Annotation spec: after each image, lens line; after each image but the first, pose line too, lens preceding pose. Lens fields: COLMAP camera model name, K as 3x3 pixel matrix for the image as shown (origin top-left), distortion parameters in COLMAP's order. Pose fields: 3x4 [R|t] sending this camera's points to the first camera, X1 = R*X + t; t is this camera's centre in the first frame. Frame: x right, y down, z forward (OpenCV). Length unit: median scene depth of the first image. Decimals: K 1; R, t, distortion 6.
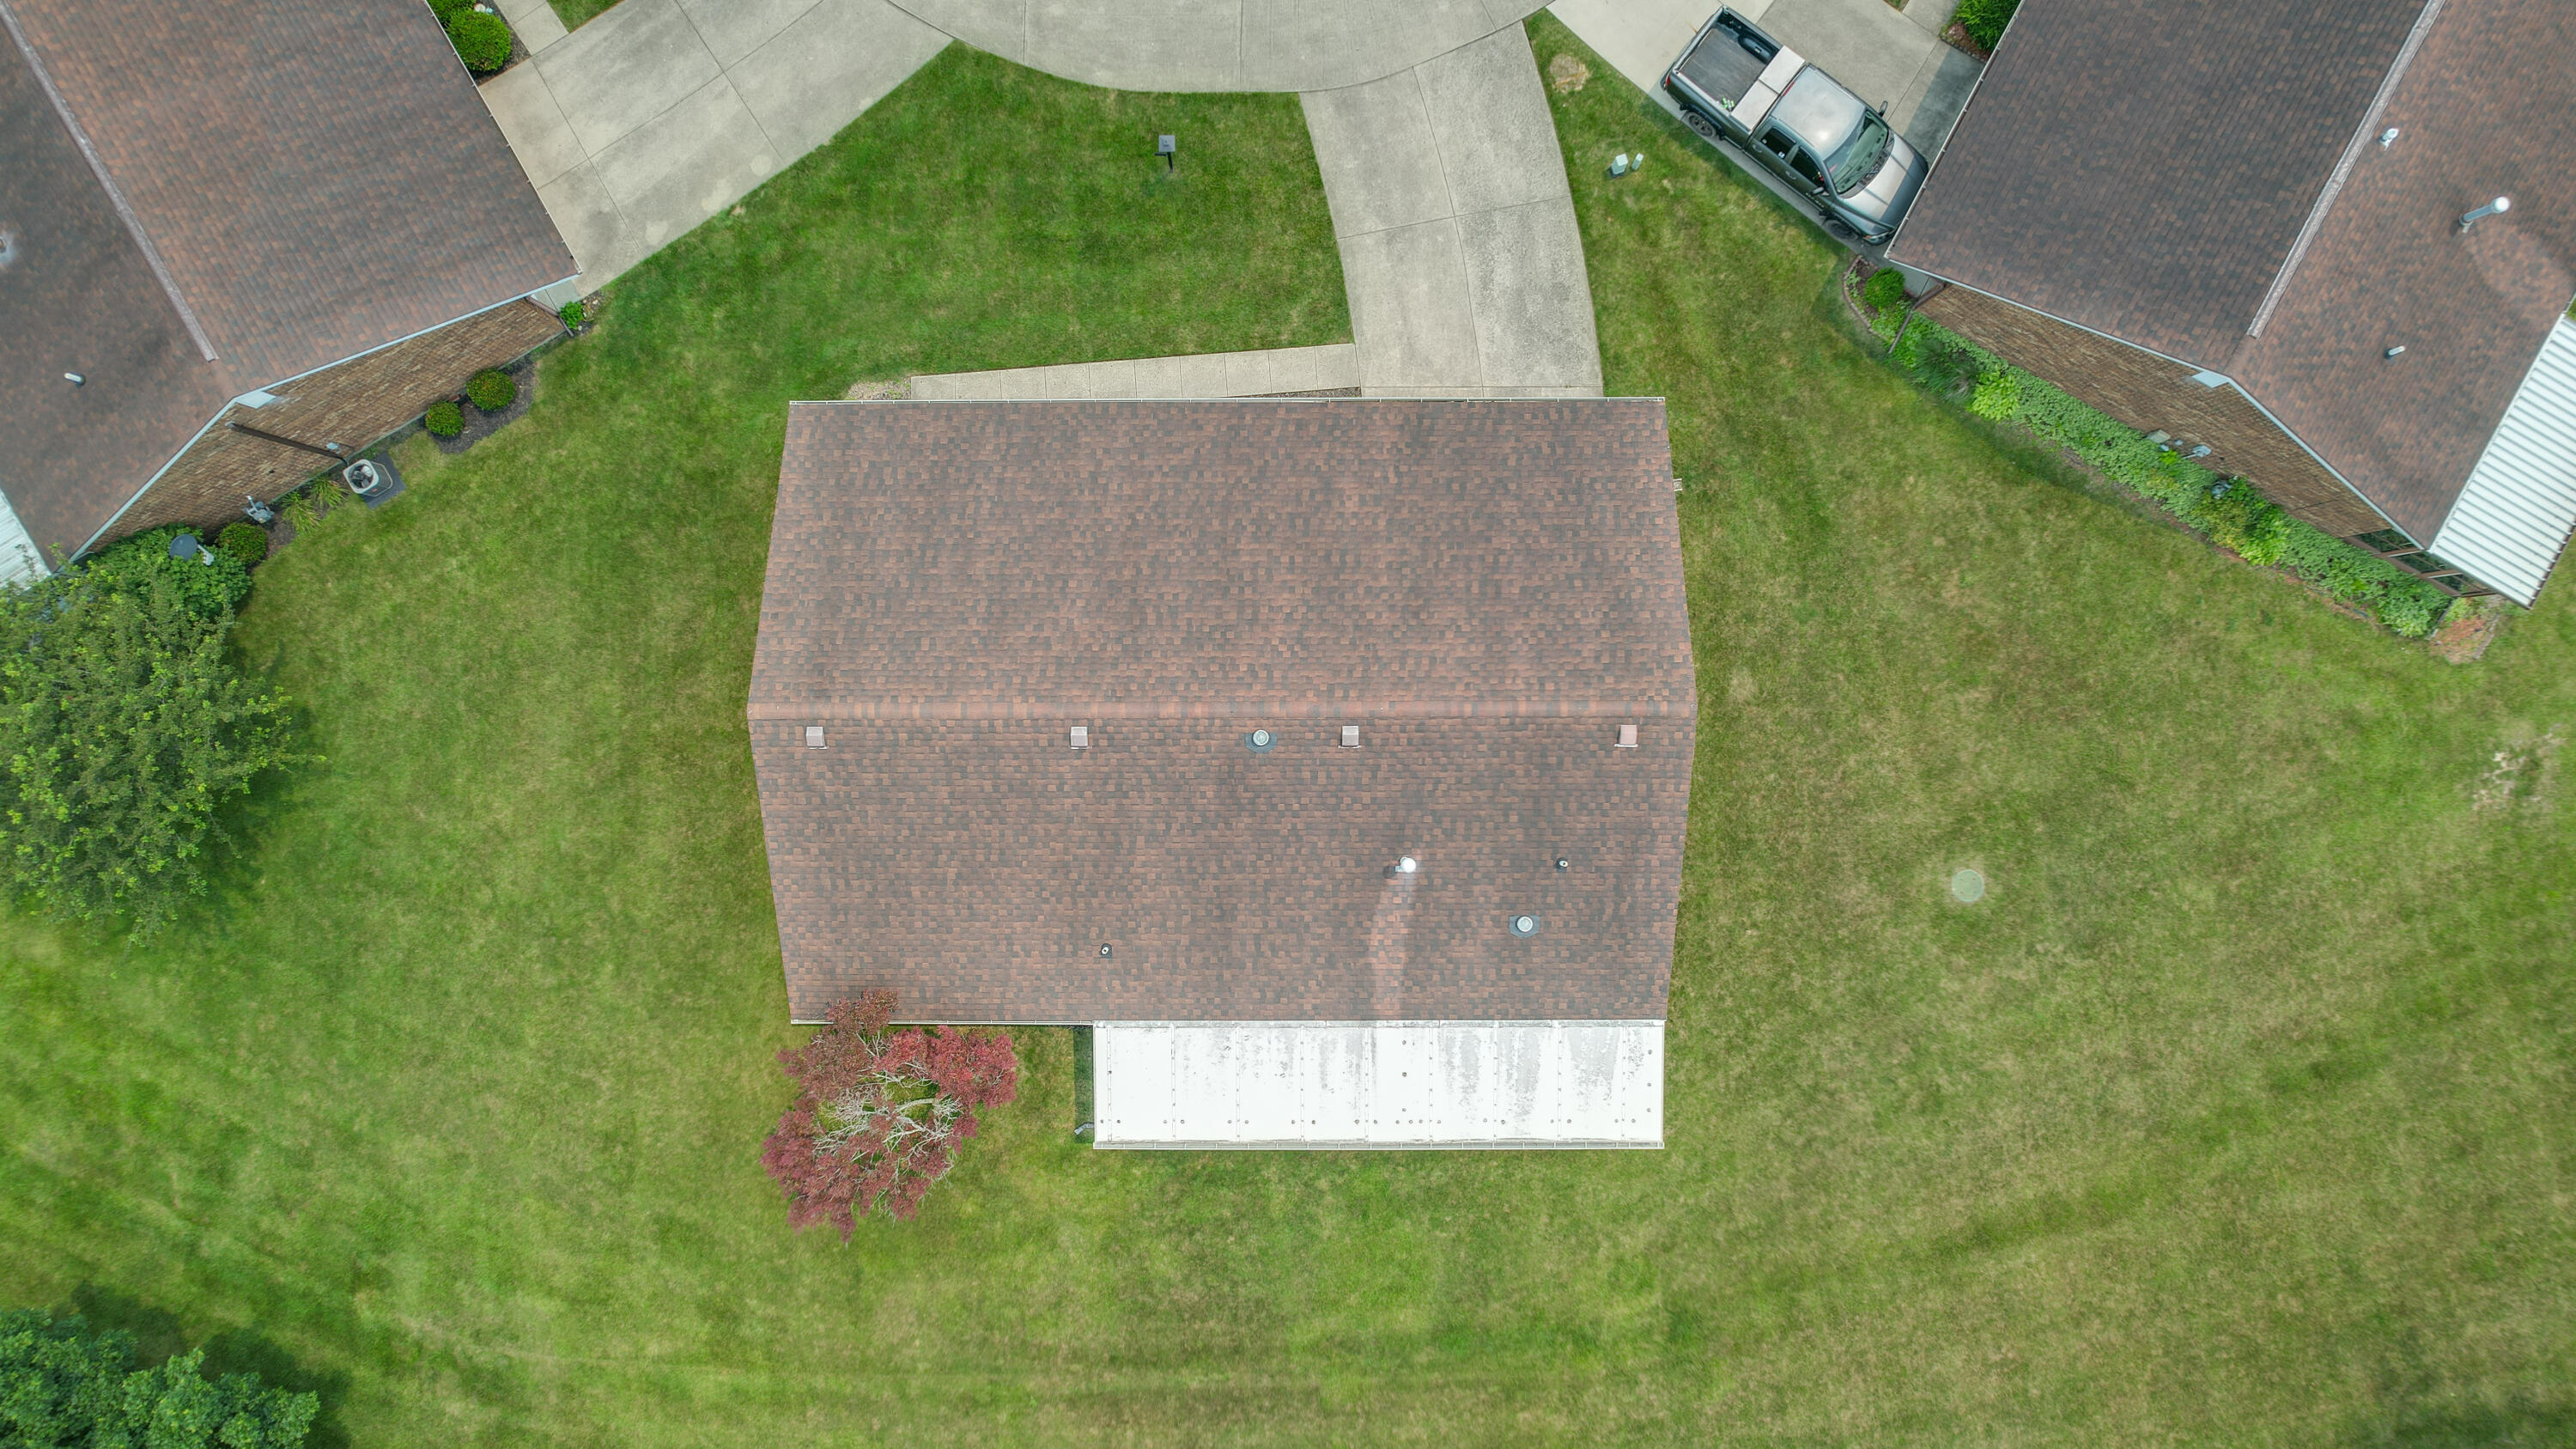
lens RADIAL K [[1632.1, 0, 1295.4], [0, 1632.1, 725.7], [0, 0, 1]] dist [-0.044542, 0.057693]
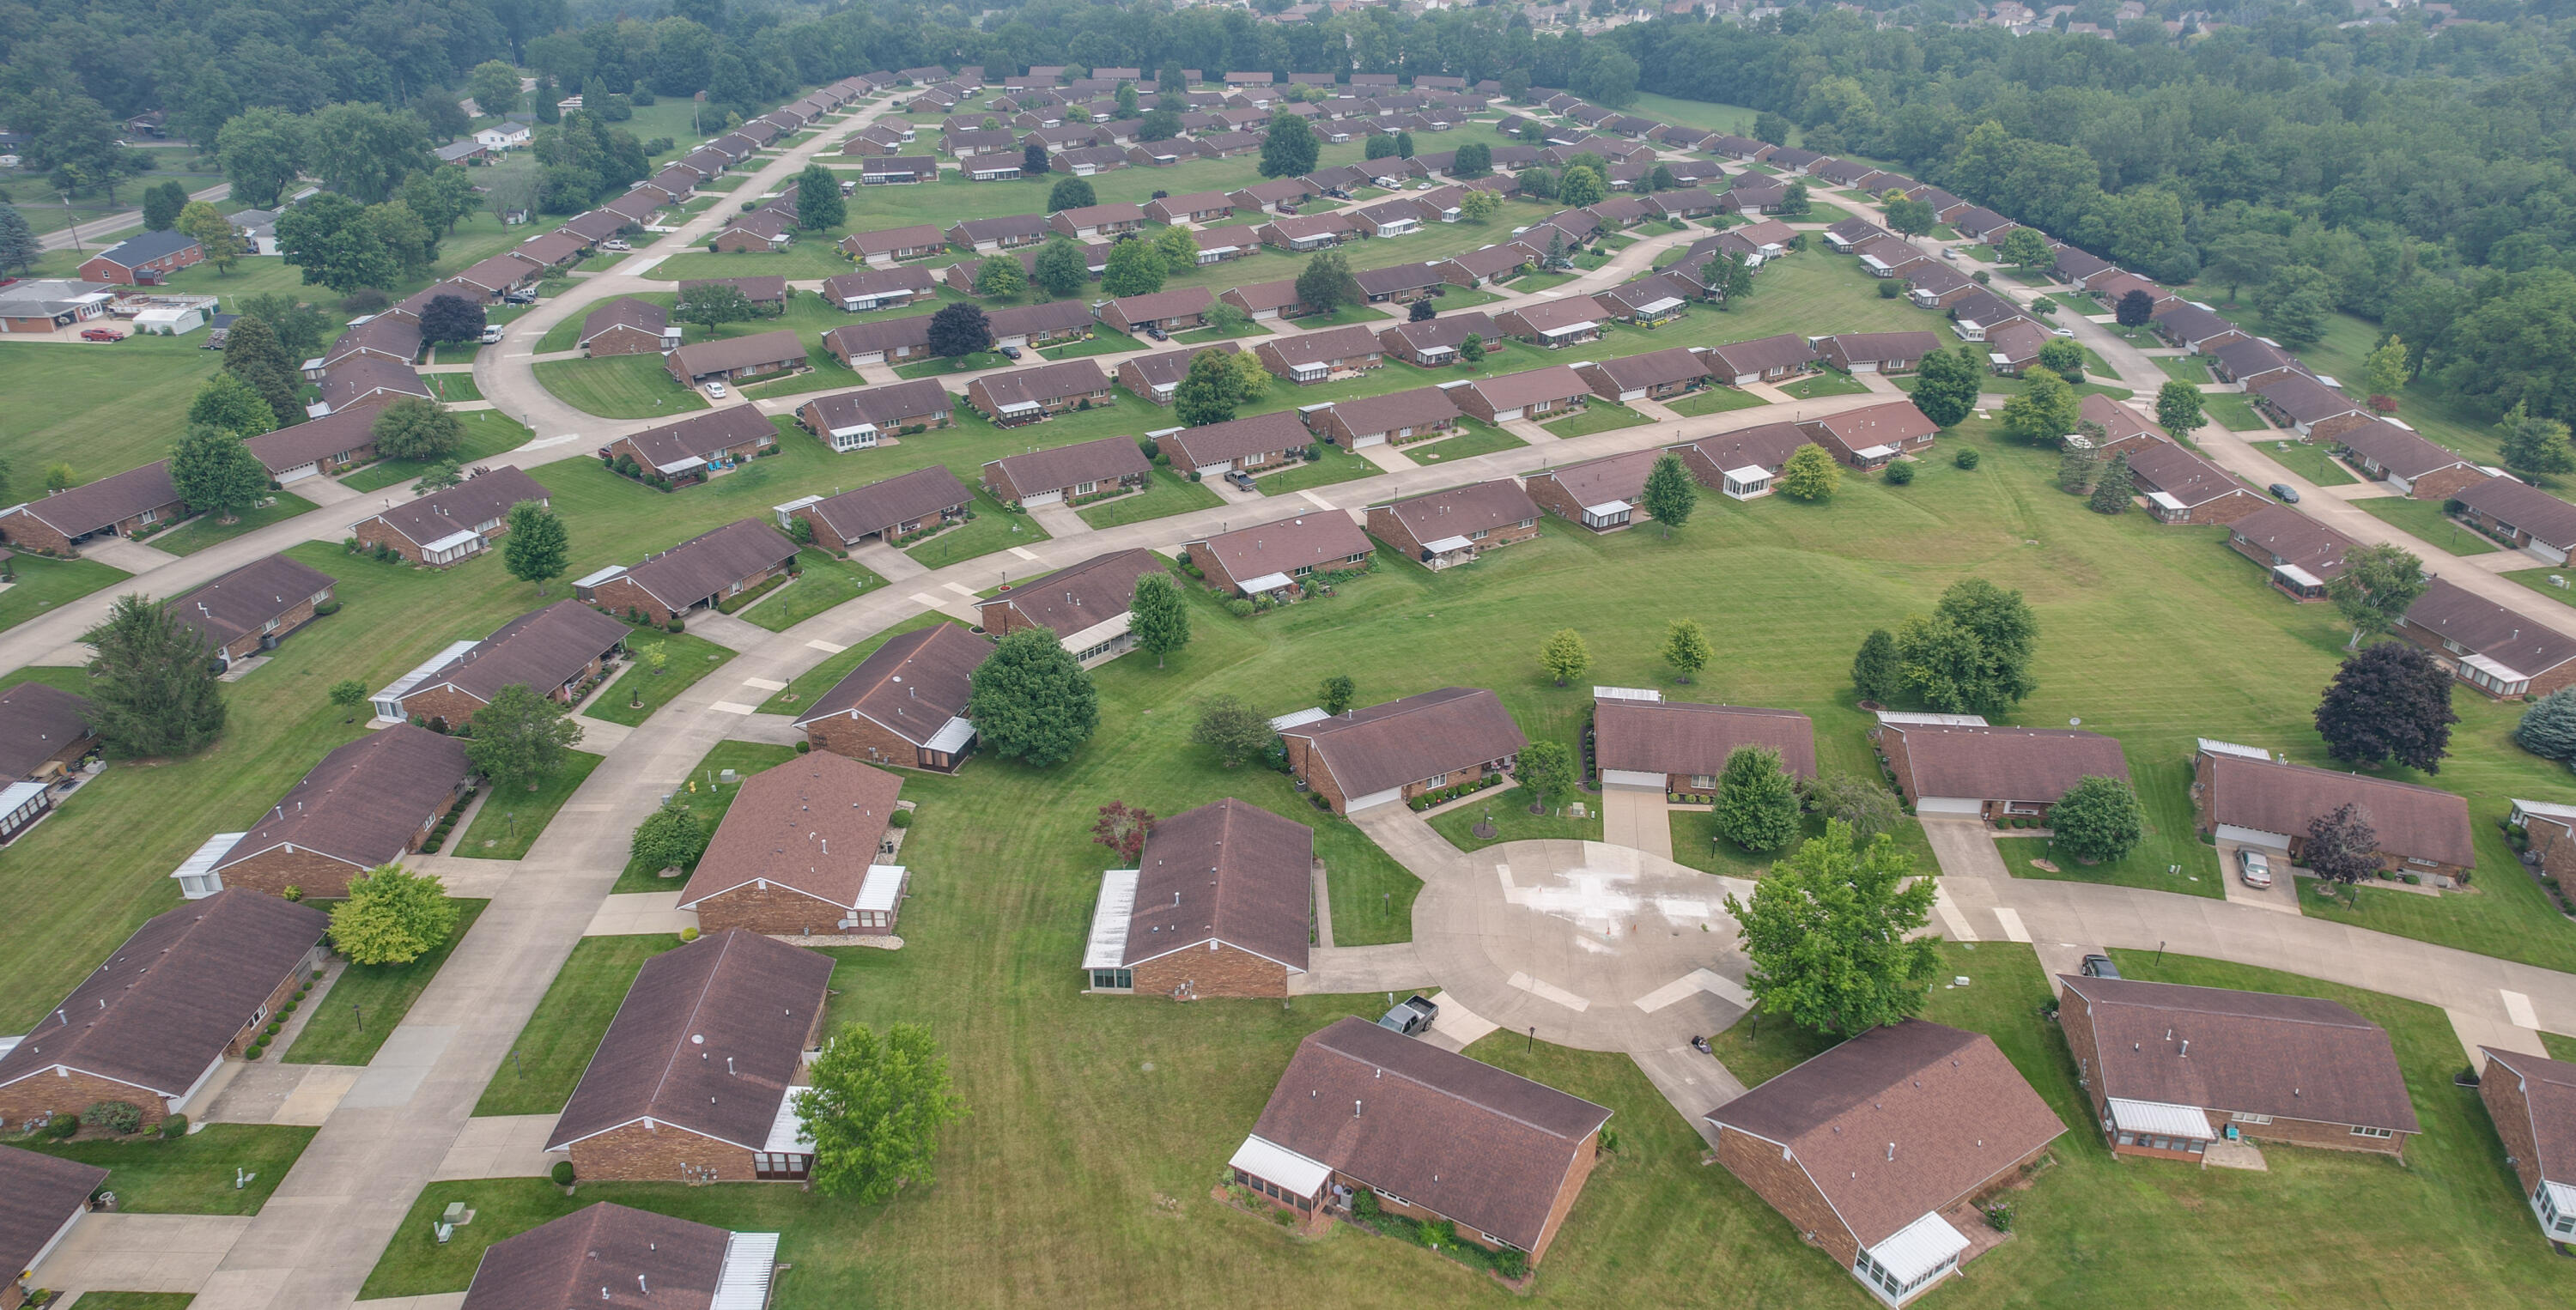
lens RADIAL K [[1626.2, 0, 1289.0], [0, 1626.2, 661.5], [0, 0, 1]] dist [-0.040985, 0.024838]
pose [[-0.032764, 0.453112, -0.890851, 2.681233], [-0.999429, -0.022262, 0.025434, -0.215762], [-0.008308, 0.891176, 0.453582, -0.980161]]
